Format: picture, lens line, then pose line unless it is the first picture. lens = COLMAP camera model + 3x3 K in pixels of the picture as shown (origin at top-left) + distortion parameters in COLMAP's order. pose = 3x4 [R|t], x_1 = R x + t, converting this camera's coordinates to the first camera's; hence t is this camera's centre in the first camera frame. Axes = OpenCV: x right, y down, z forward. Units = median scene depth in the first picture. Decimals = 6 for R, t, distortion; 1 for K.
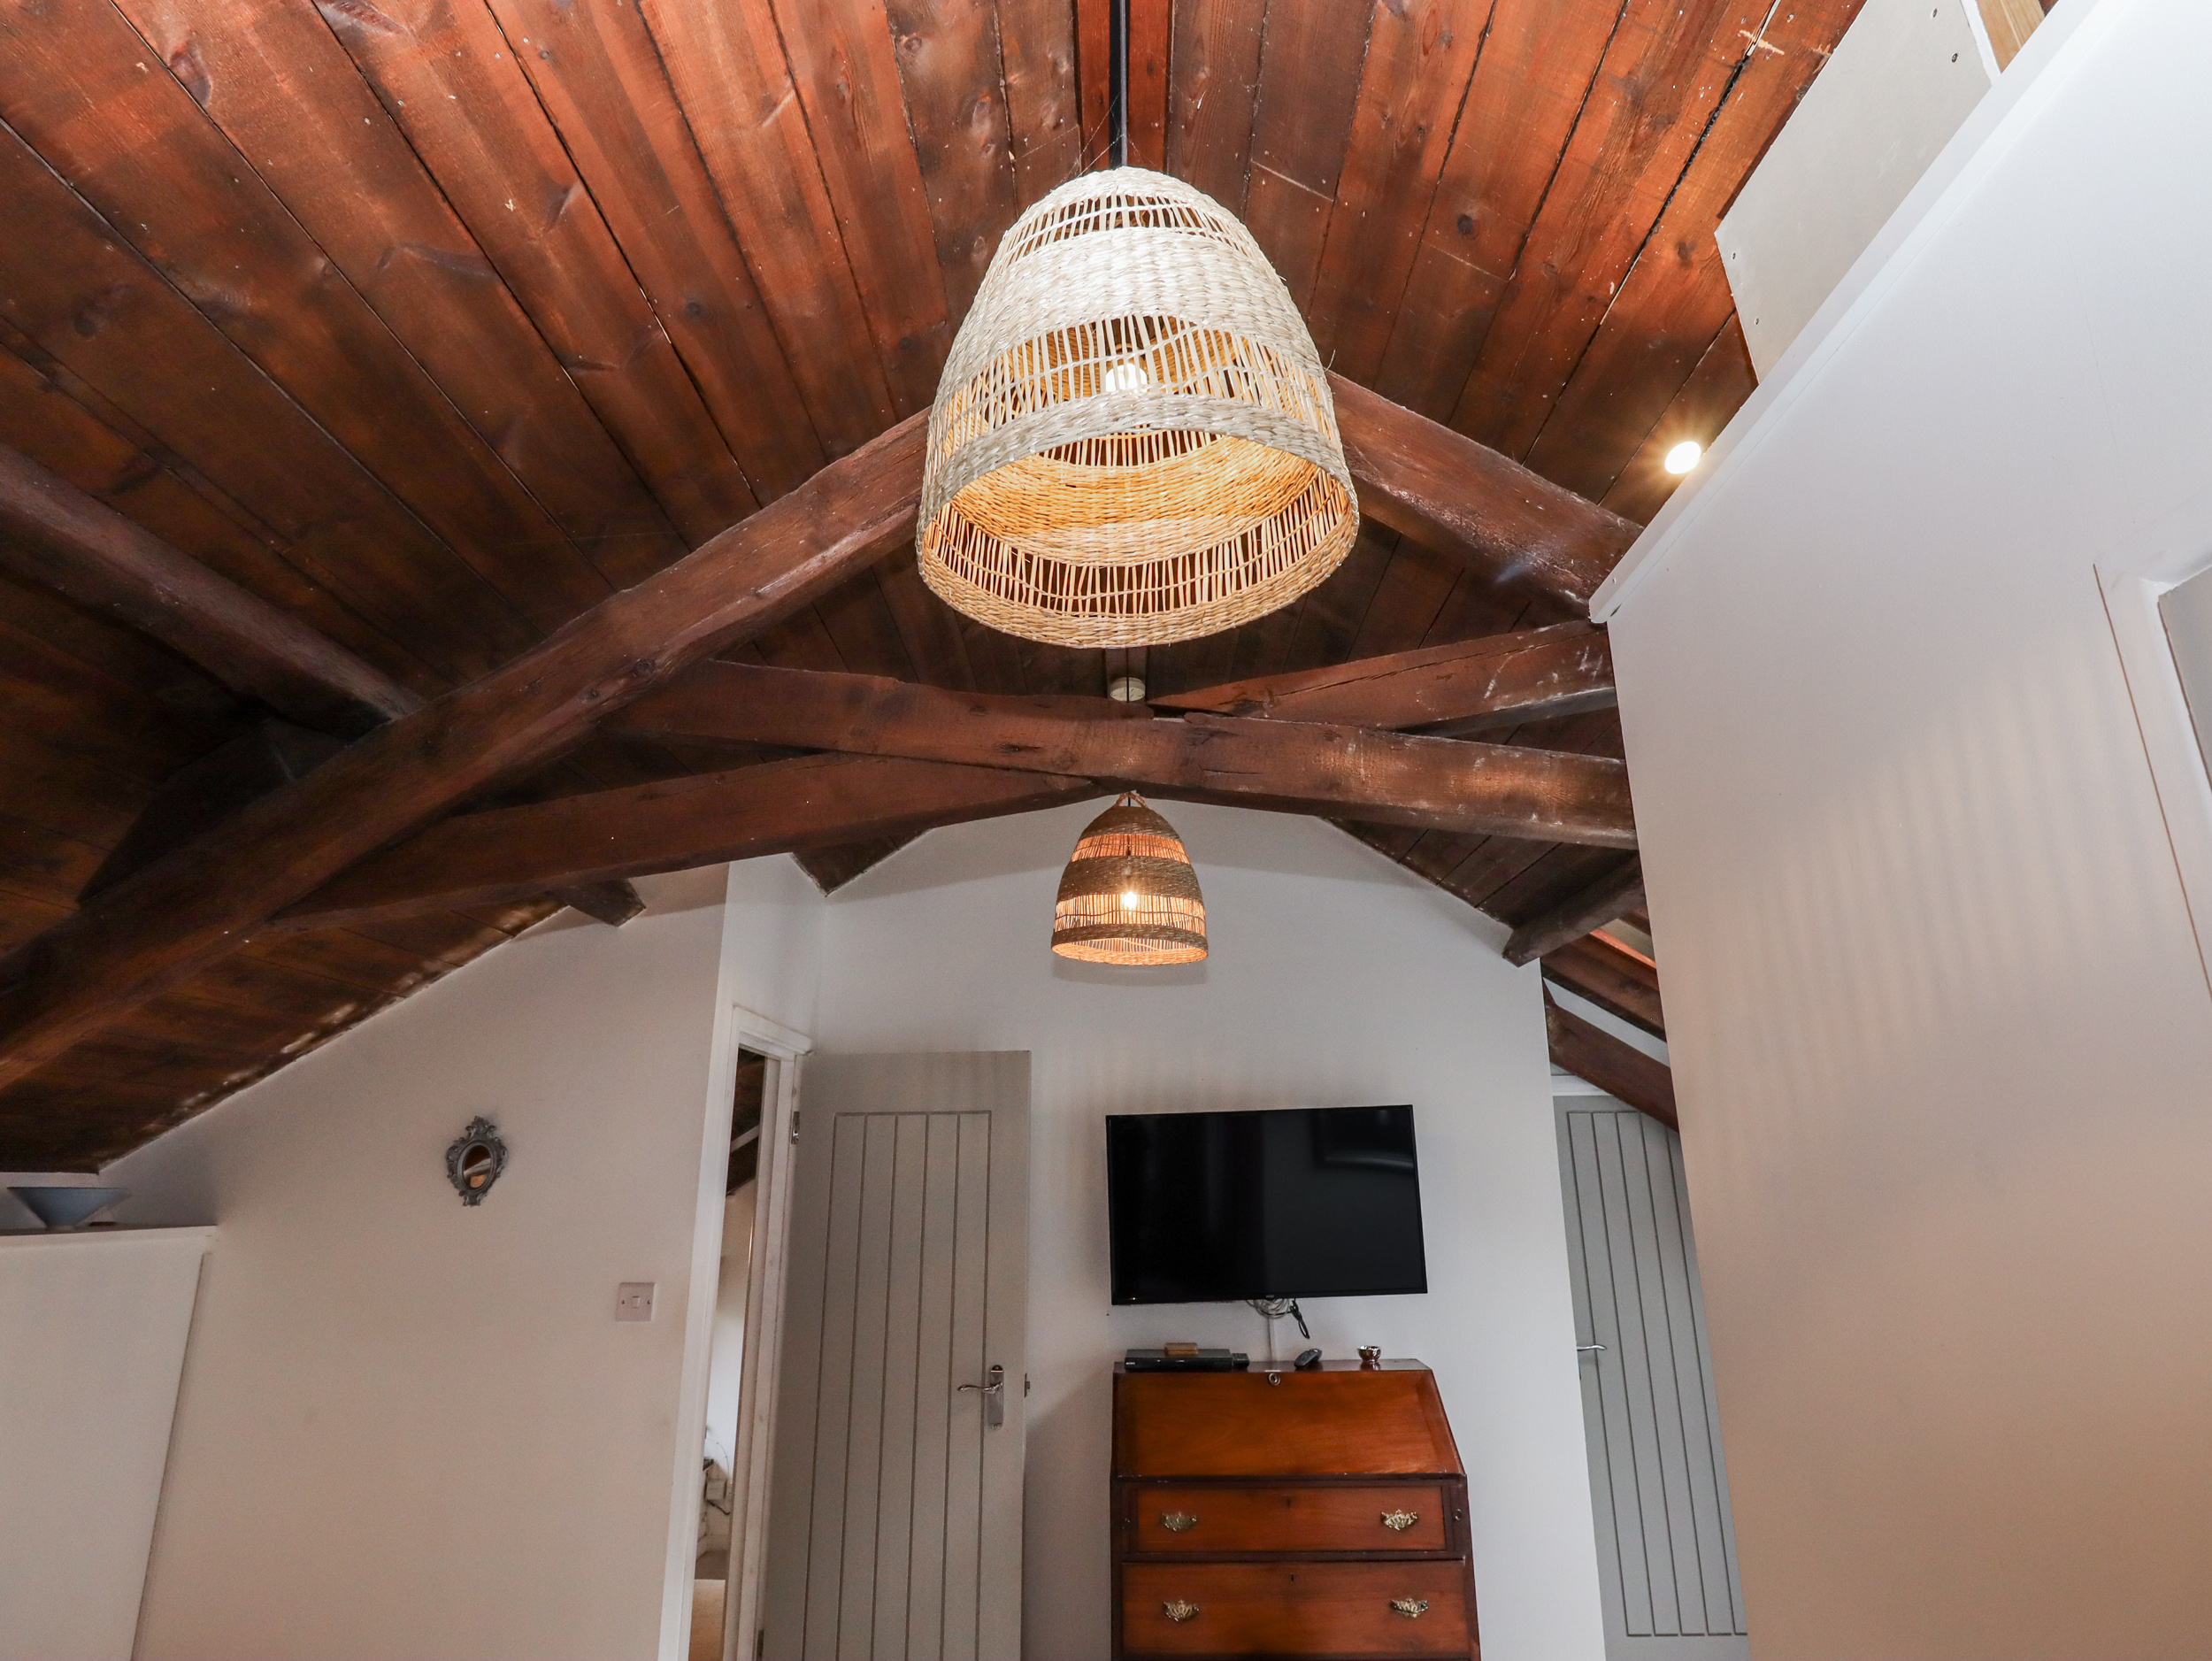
lens RADIAL K [[1163.5, 0, 1110.1], [0, 1163.5, 822.8], [0, 0, 1]] dist [-0.007239, -0.002860]
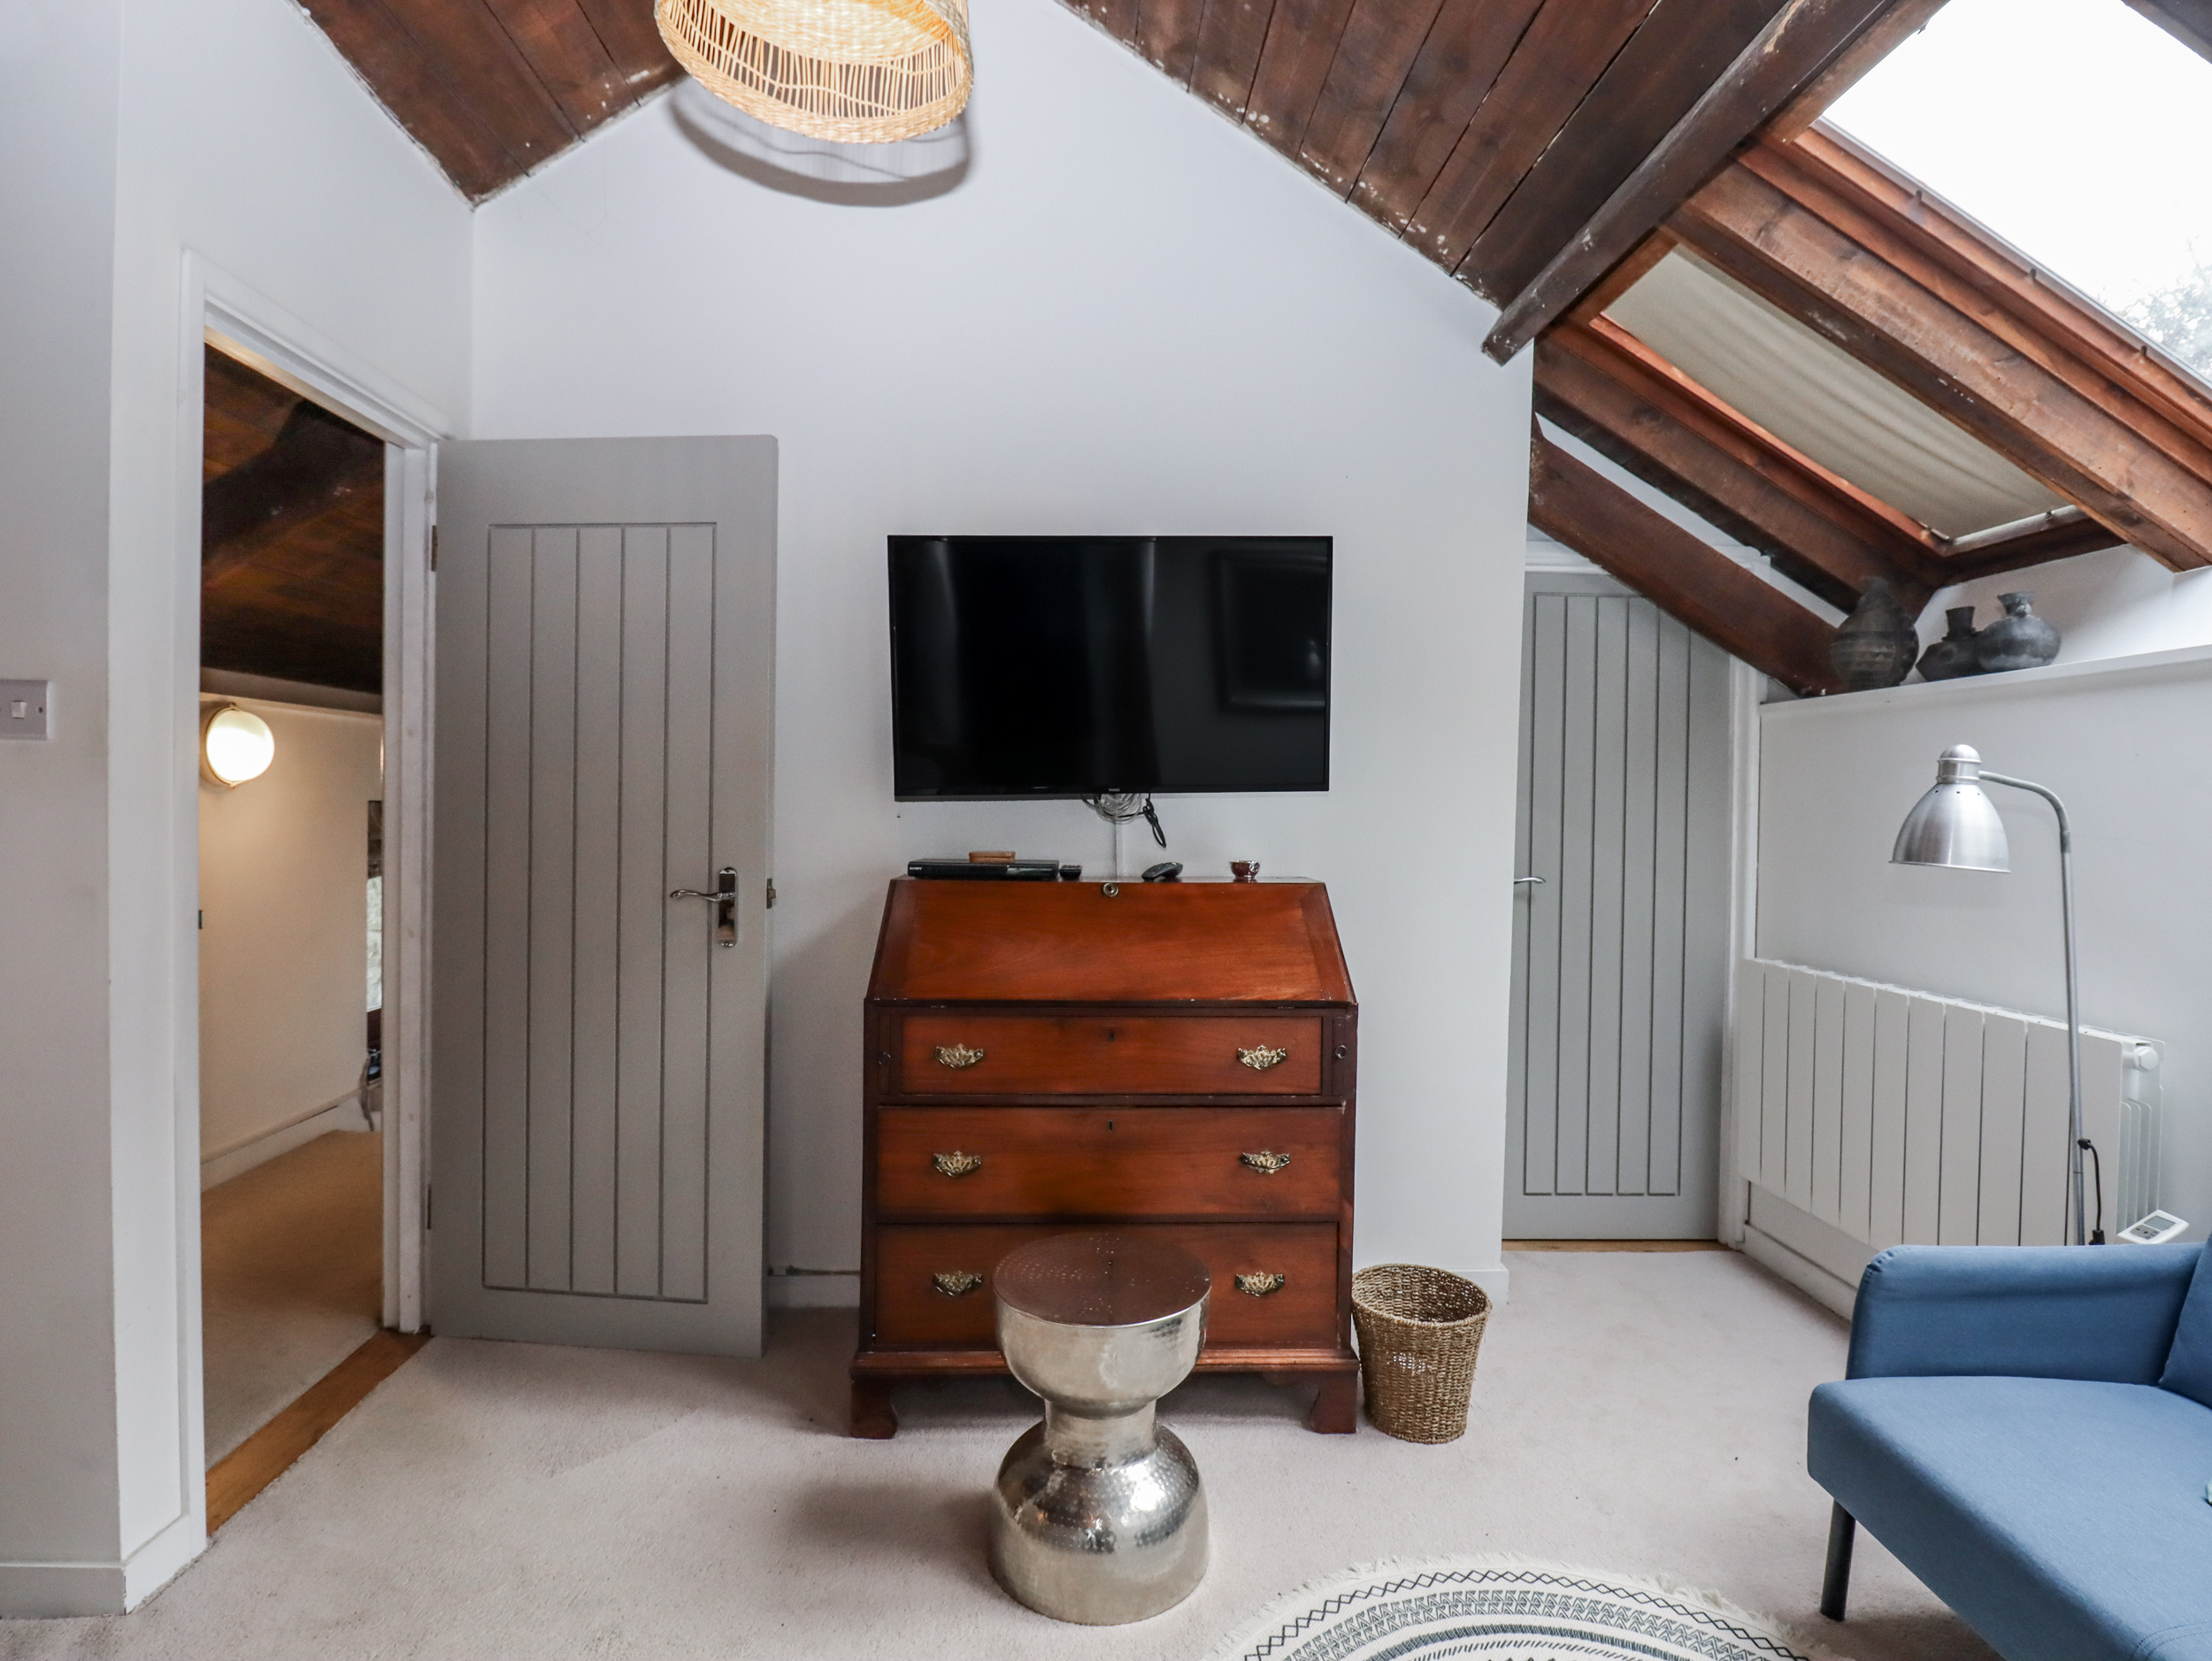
lens RADIAL K [[1163.5, 0, 1101.4], [0, 1163.5, 832.8], [0, 0, 1]] dist [-0.007239, -0.002860]
pose [[0.998494, 0.019428, 0.051313, 0.101475], [-0.034365, 0.950501, 0.308816, 0.228385], [-0.042773, -0.310114, 0.949737, 0.329976]]
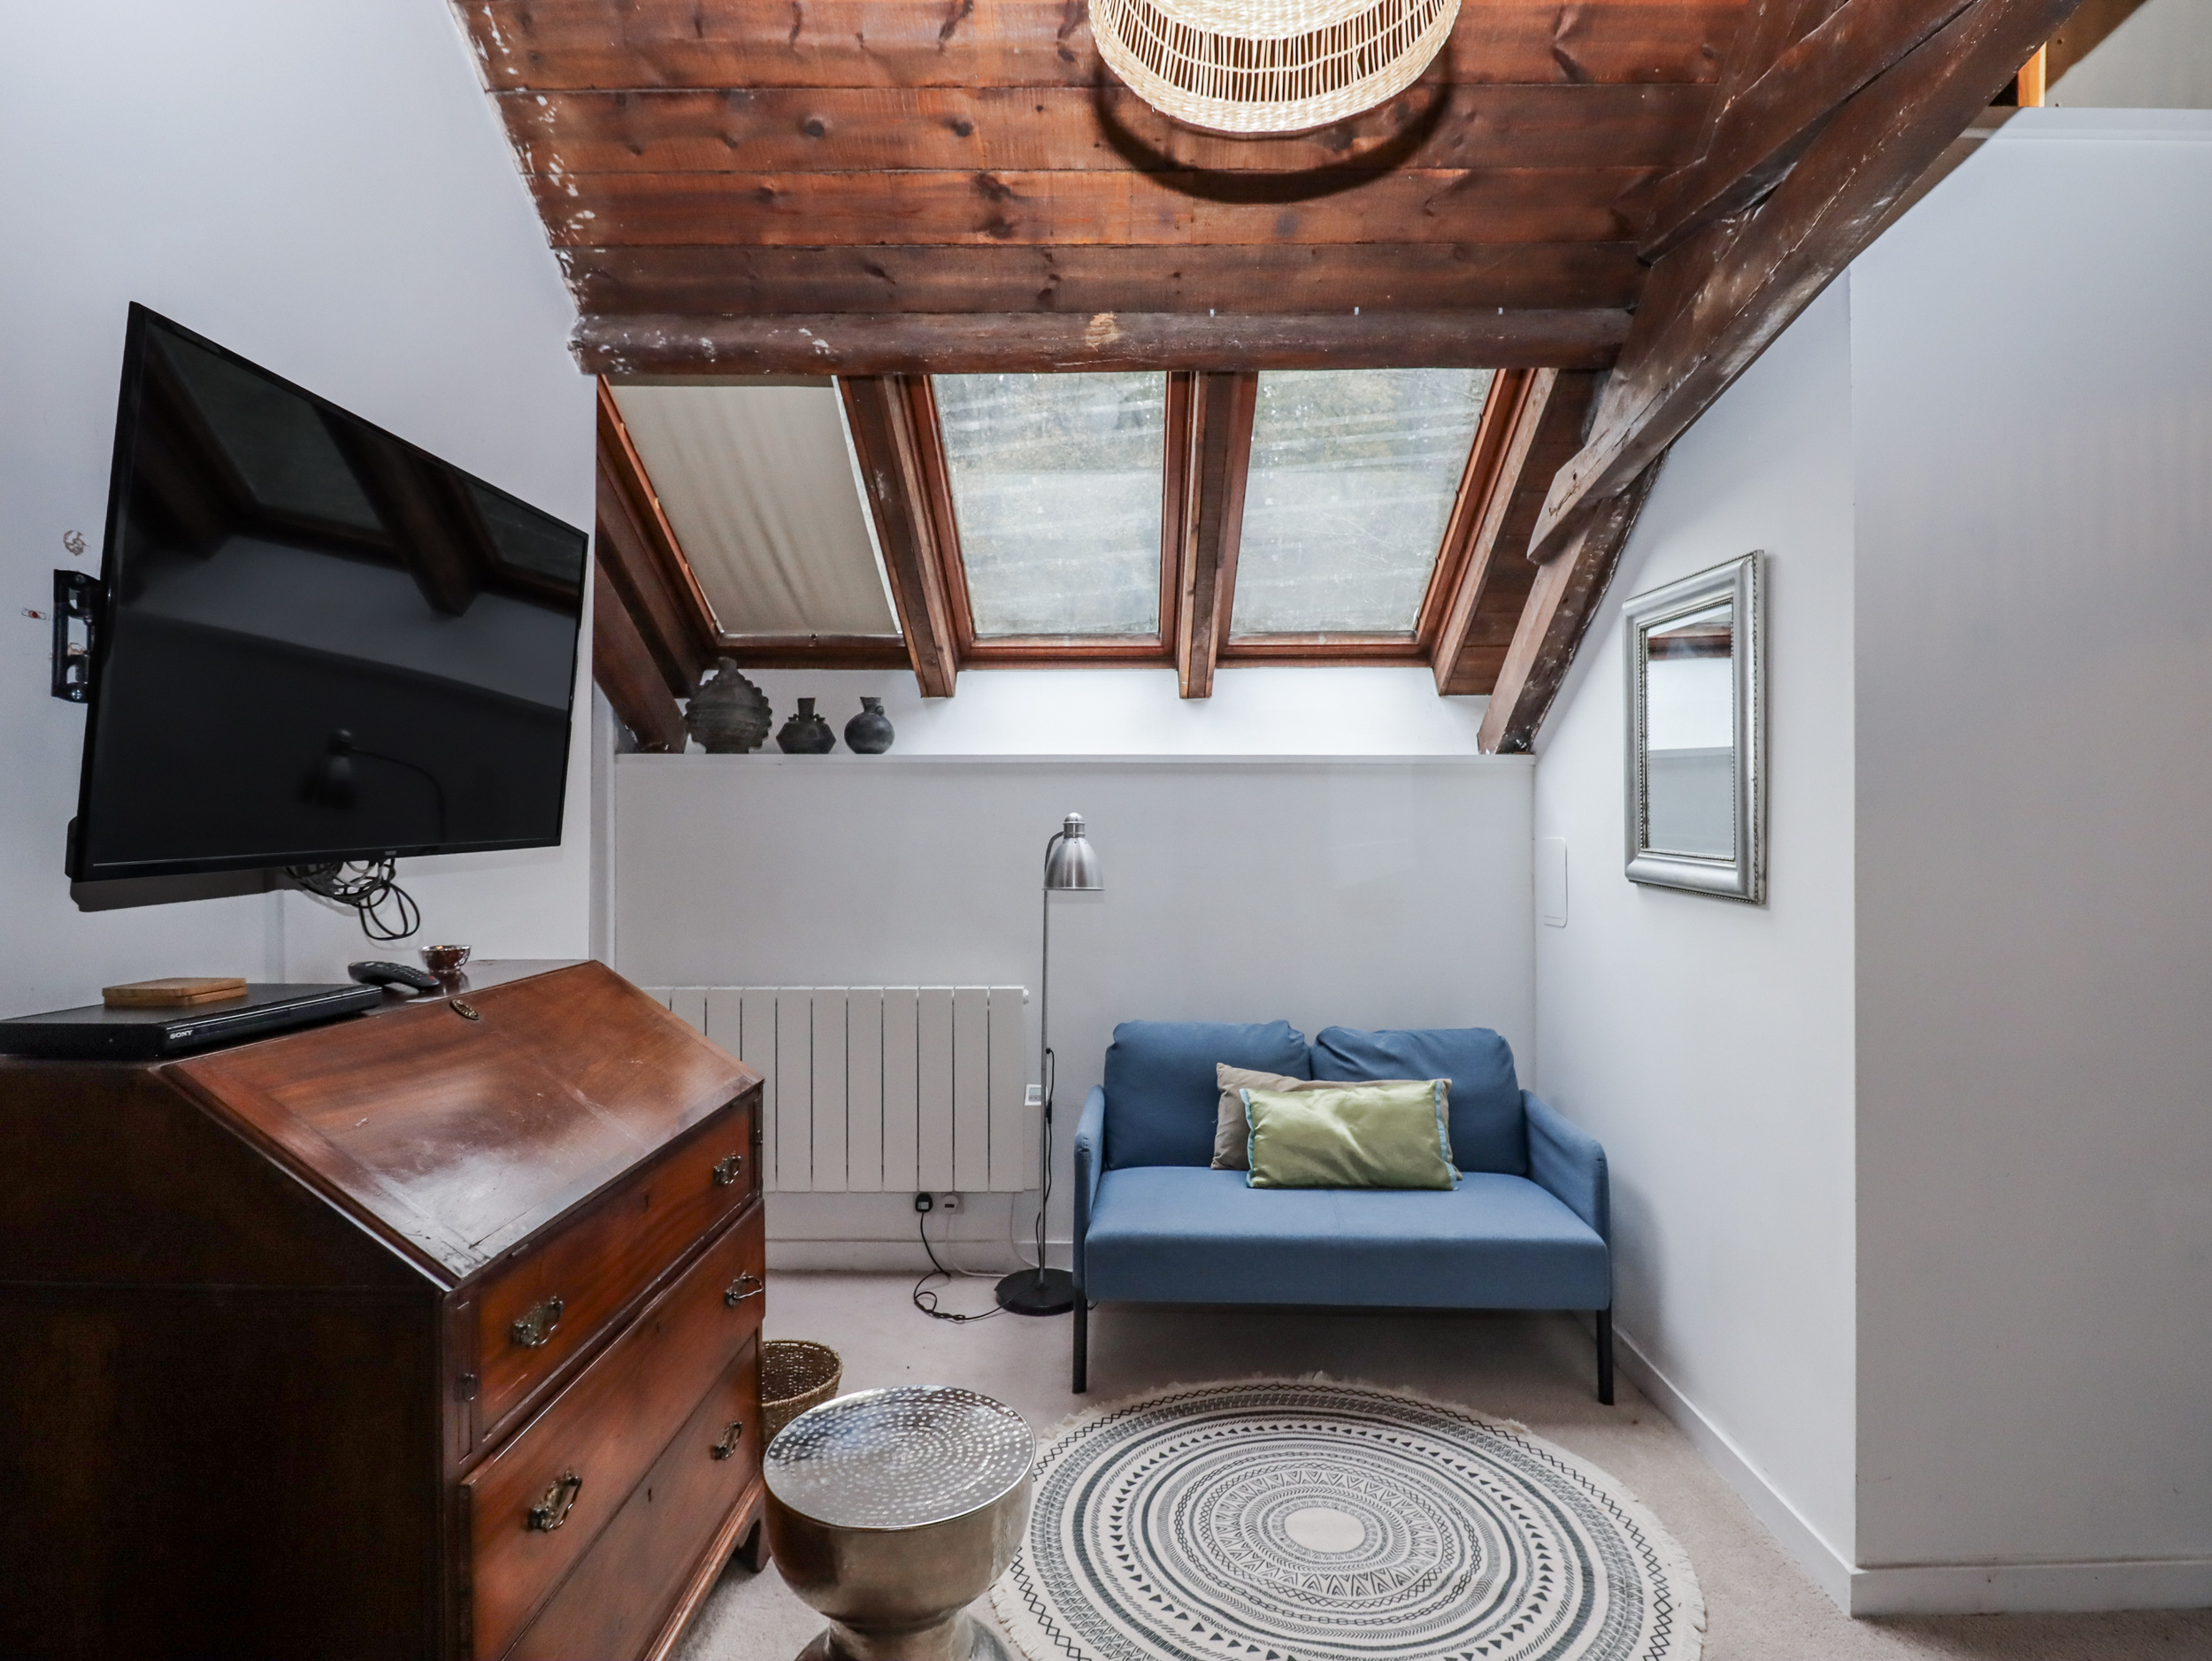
lens RADIAL K [[1163.5, 0, 1110.5], [0, 1163.5, 823.9], [0, 0, 1]] dist [-0.007239, -0.002860]
pose [[-0.014383, 0.012272, 0.999821, -0.344507], [-0.291390, 0.956472, -0.015932, 0.352961], [-0.956496, -0.291567, -0.010181, 0.813575]]
